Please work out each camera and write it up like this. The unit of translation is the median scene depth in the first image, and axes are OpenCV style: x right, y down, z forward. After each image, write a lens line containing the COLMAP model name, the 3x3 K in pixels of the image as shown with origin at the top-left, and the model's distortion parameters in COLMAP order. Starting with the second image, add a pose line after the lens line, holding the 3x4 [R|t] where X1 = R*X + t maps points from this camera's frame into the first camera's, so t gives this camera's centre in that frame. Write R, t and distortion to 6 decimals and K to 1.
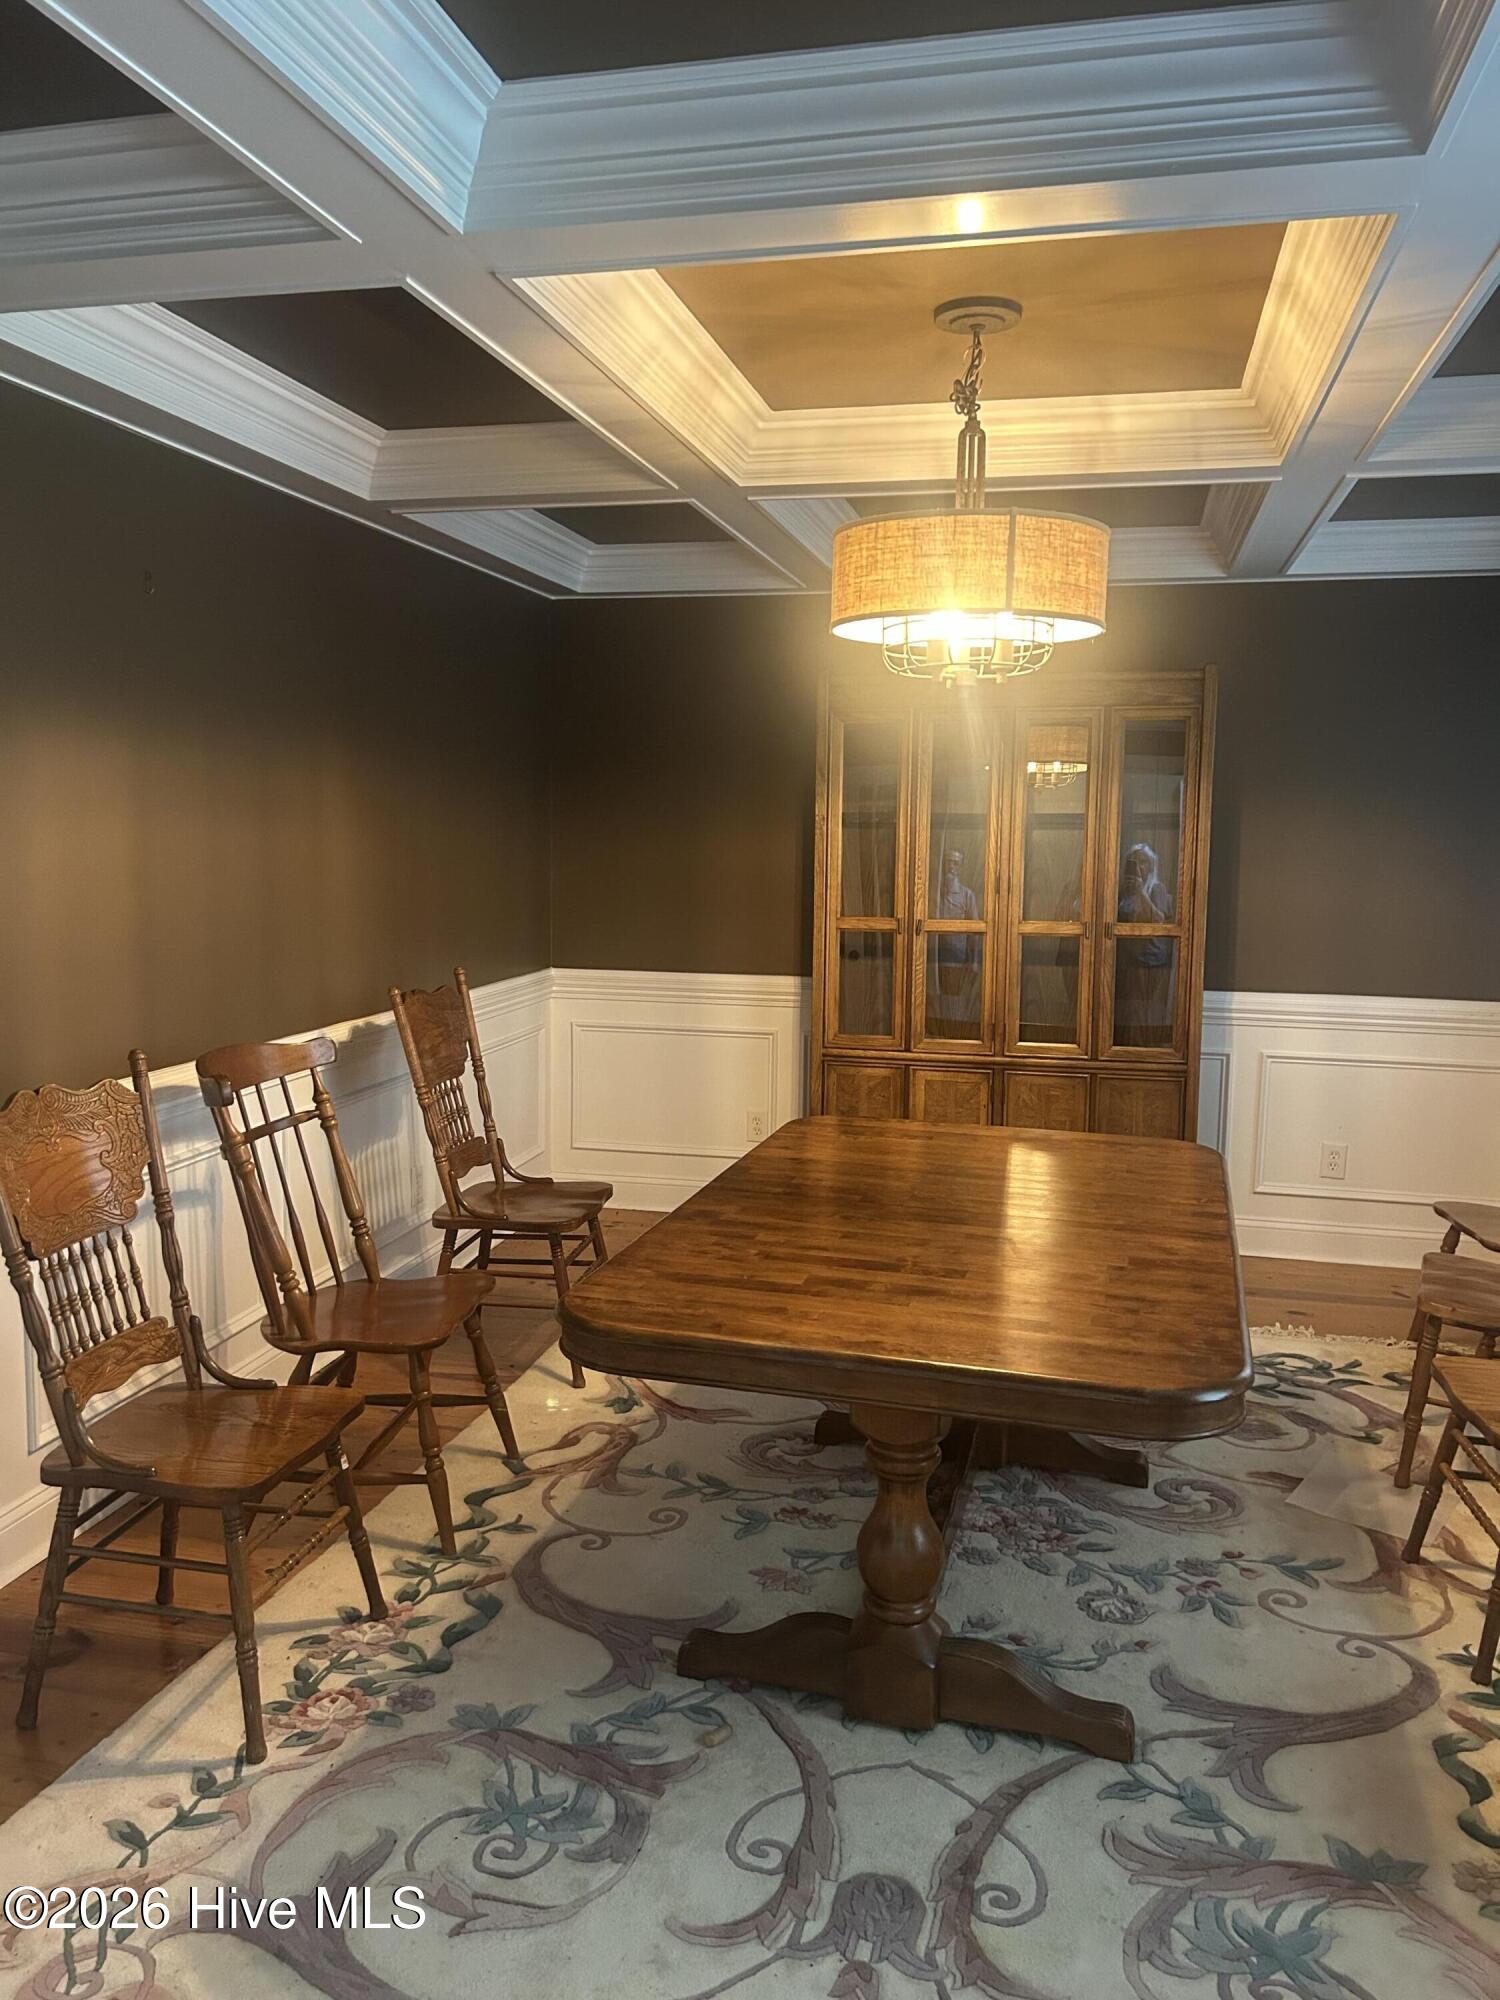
lens RADIAL K [[1513.0, 0, 741.3], [0, 1513.0, 1006.0], [0, 0, 1]] dist [0.049174, -0.055376]
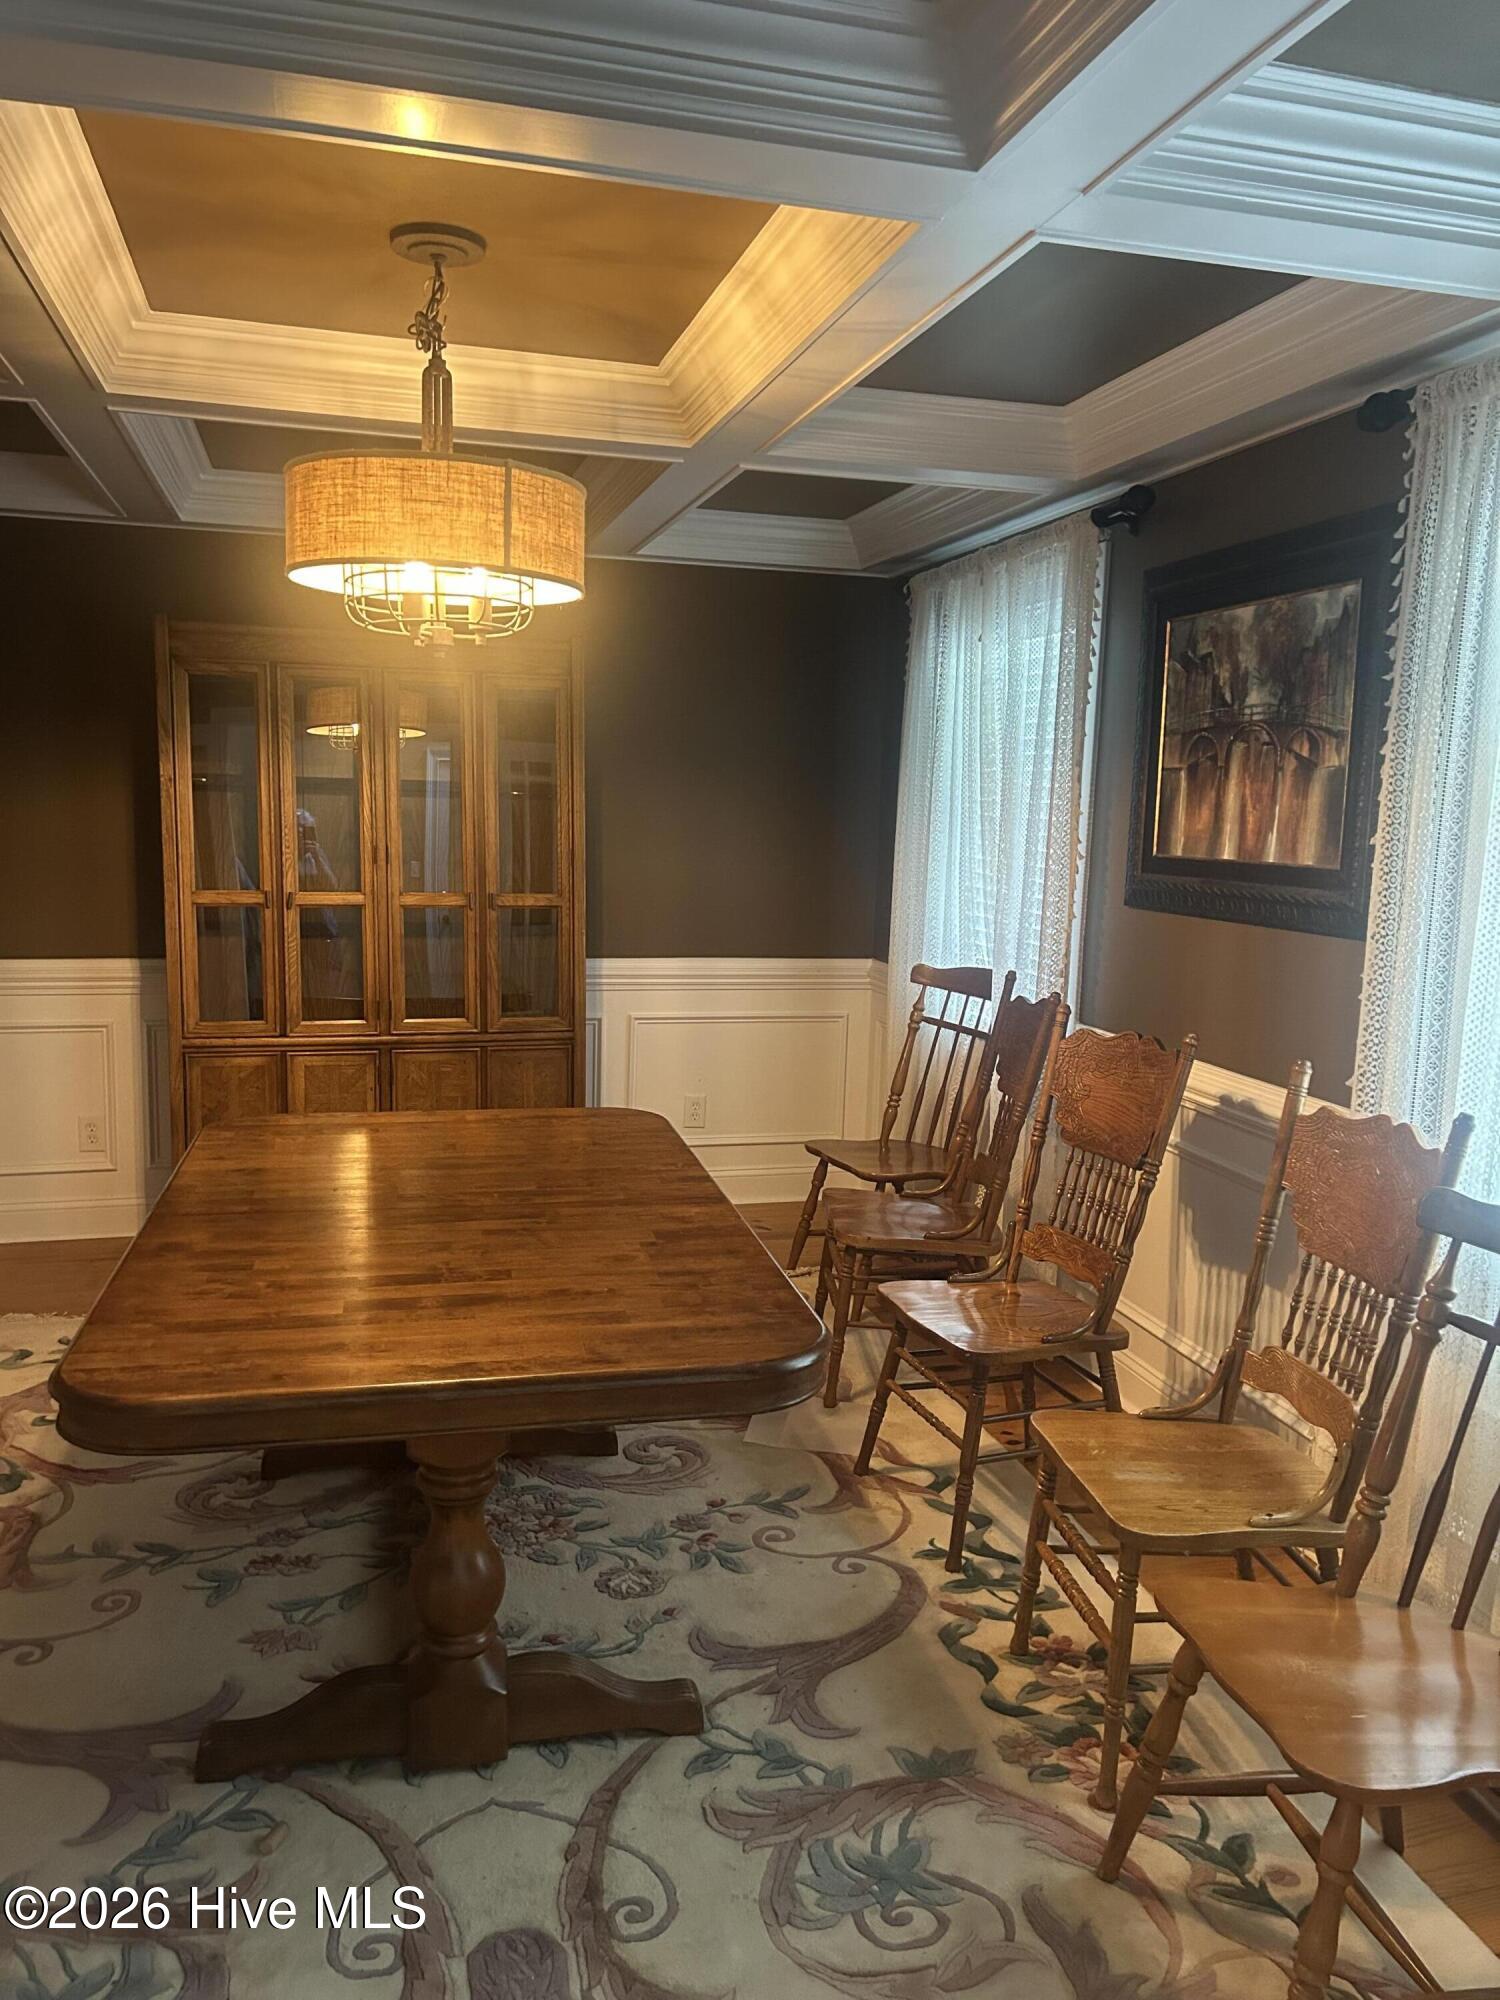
lens RADIAL K [[1519.3, 0, 762.5], [0, 1519.3, 1006.1], [0, 0, 1]] dist [0.020800, -0.009571]
pose [[0.875882, -0.055062, 0.479373, -0.136470], [0.043733, 0.998438, 0.034776, -0.013835], [-0.480539, -0.009495, 0.876922, 0.083403]]
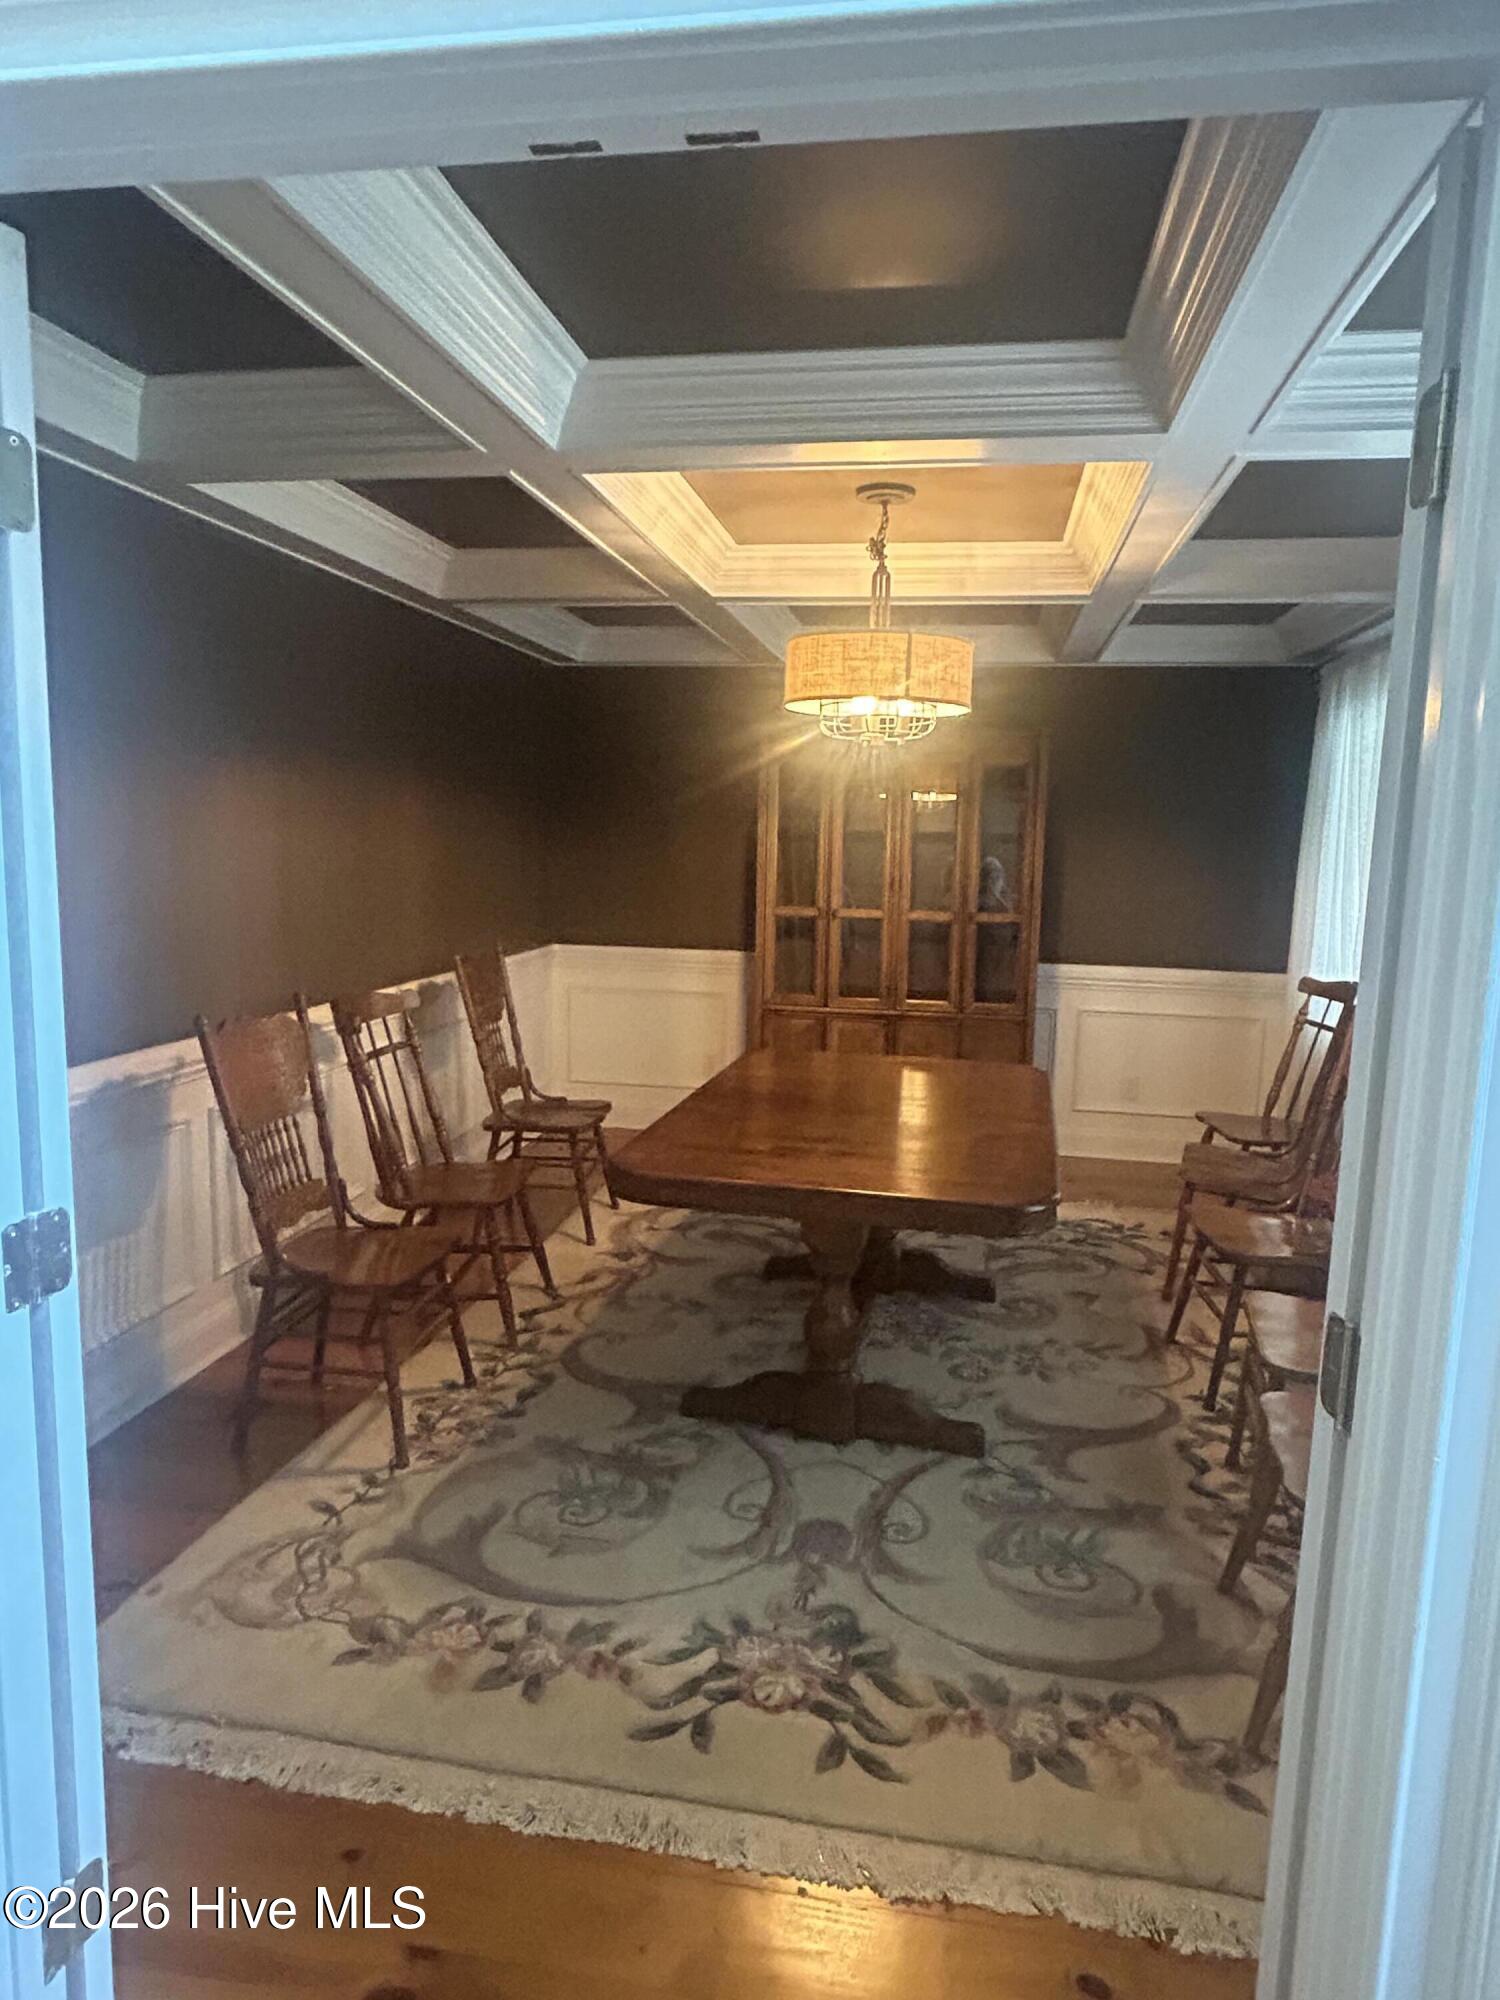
lens RADIAL K [[1237.7, 0, 750.0], [0, 1237.7, 1000.0], [0, 0, 1]] dist [0.006235, 0.000346]
pose [[0.998046, 0.003289, 0.062389, -0.045894], [-0.004109, 0.999907, 0.013014, 0.017727], [-0.062340, -0.013245, 0.997967, -0.178408]]
